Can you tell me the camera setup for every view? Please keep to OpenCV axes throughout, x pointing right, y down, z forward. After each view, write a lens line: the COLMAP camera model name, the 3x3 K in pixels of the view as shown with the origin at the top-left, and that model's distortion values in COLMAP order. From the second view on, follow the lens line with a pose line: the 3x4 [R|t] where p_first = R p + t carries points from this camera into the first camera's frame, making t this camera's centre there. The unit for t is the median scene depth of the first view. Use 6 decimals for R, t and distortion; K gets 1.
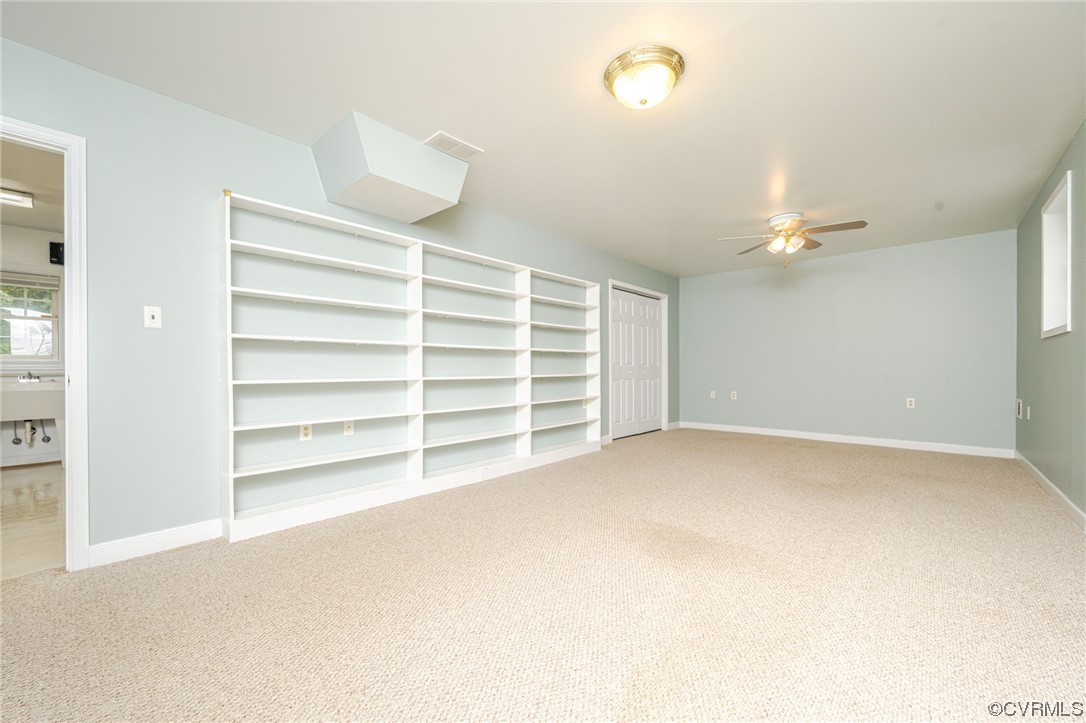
lens RADIAL K [[444.9, 0, 540.9], [0, 444.9, 366.7], [0, 0, 1]] dist [-0.002675, -0.000213]
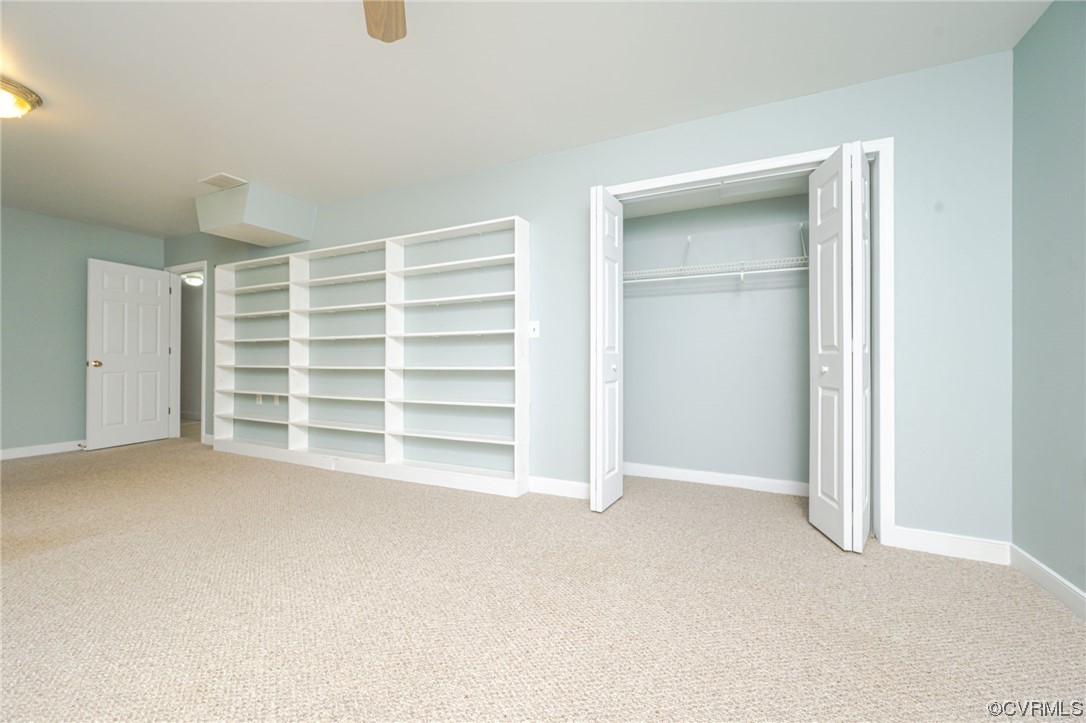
lens RADIAL K [[444.9, 0, 540.9], [0, 444.9, 366.7], [0, 0, 1]] dist [-0.002675, -0.000213]
pose [[0.225075, -0.000682, -0.974341, 1.172380], [-0.006184, 0.999979, -0.002128, 0.026430], [0.974322, 0.006504, 0.225065, 1.511320]]
